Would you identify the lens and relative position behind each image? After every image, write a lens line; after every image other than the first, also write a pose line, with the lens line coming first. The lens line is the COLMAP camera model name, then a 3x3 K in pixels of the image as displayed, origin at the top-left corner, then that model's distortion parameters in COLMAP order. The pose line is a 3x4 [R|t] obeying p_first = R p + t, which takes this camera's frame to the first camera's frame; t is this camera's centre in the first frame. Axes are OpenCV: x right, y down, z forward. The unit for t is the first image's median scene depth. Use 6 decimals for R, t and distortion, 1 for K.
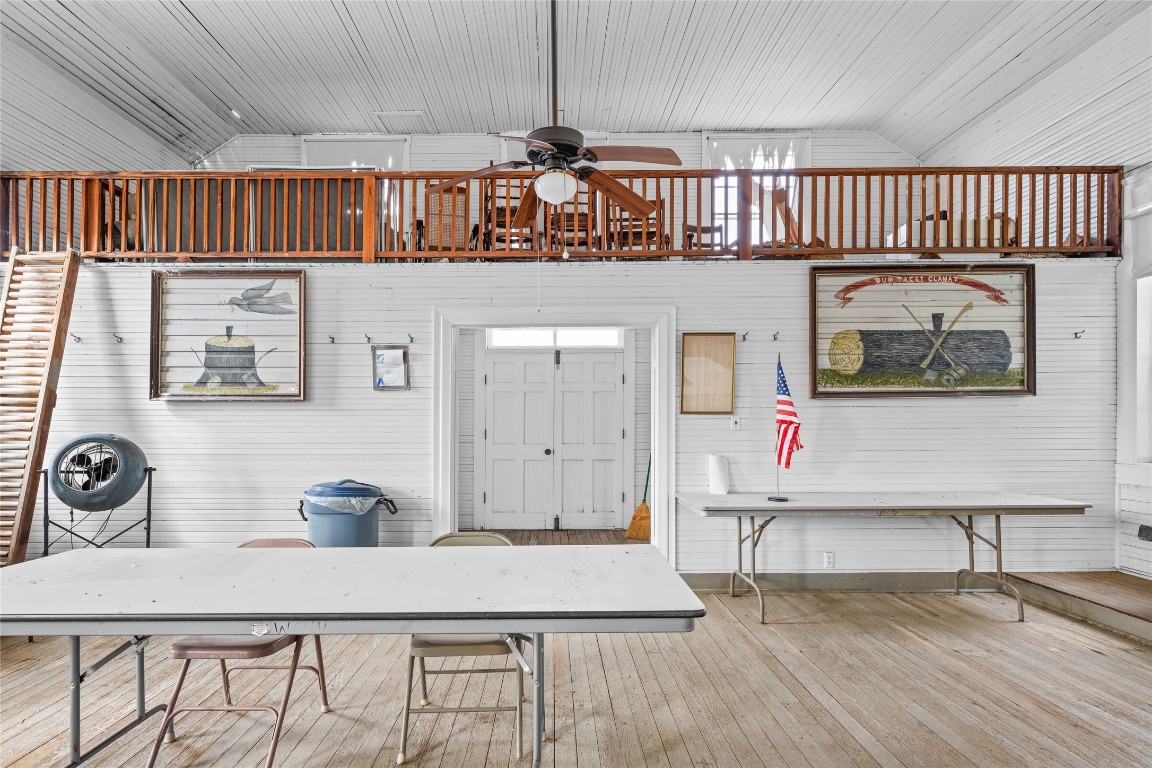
lens RADIAL K [[532.5, 0, 568.5], [0, 532.5, 384.8], [0, 0, 1]] dist [0.003691, 0.000266]
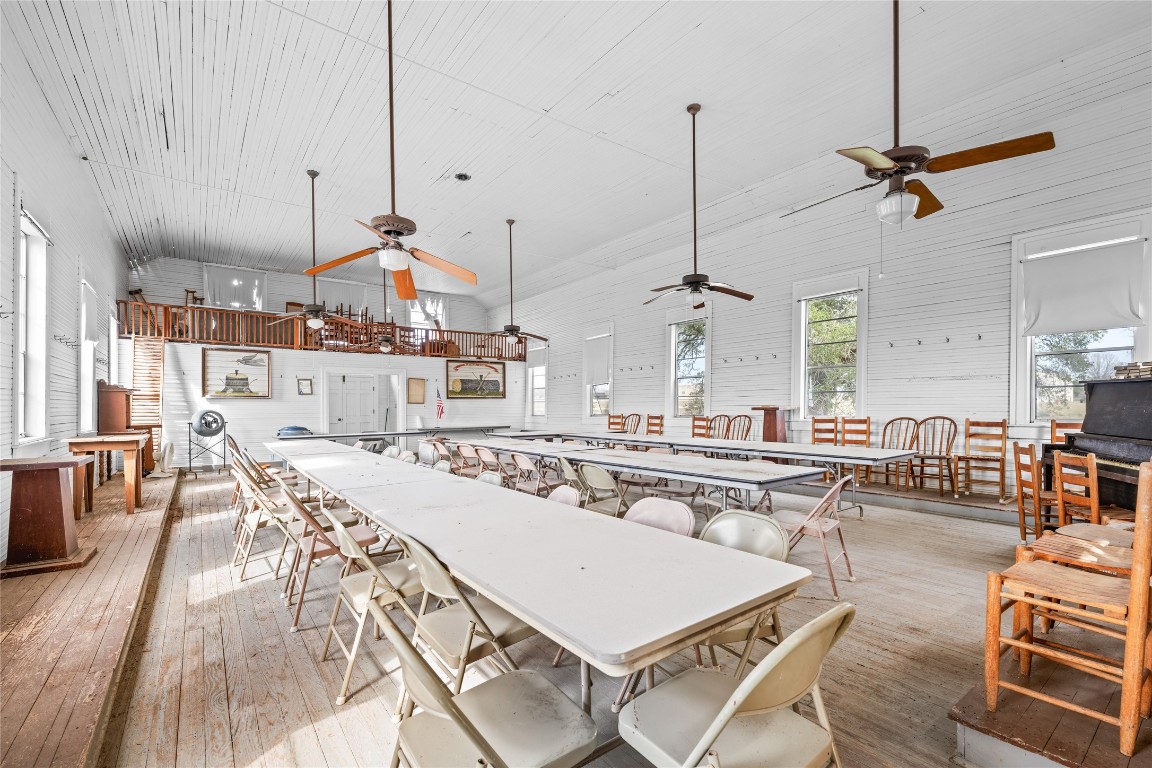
lens RADIAL K [[493.8, 0, 577.0], [0, 493.8, 408.9], [0, 0, 1]] dist [-0.001775, -0.000049]
pose [[0.795600, -0.004742, 0.605803, -0.773586], [-0.000529, 0.999964, 0.008522, 0.061478], [-0.605822, -0.007101, 0.795569, -1.967869]]
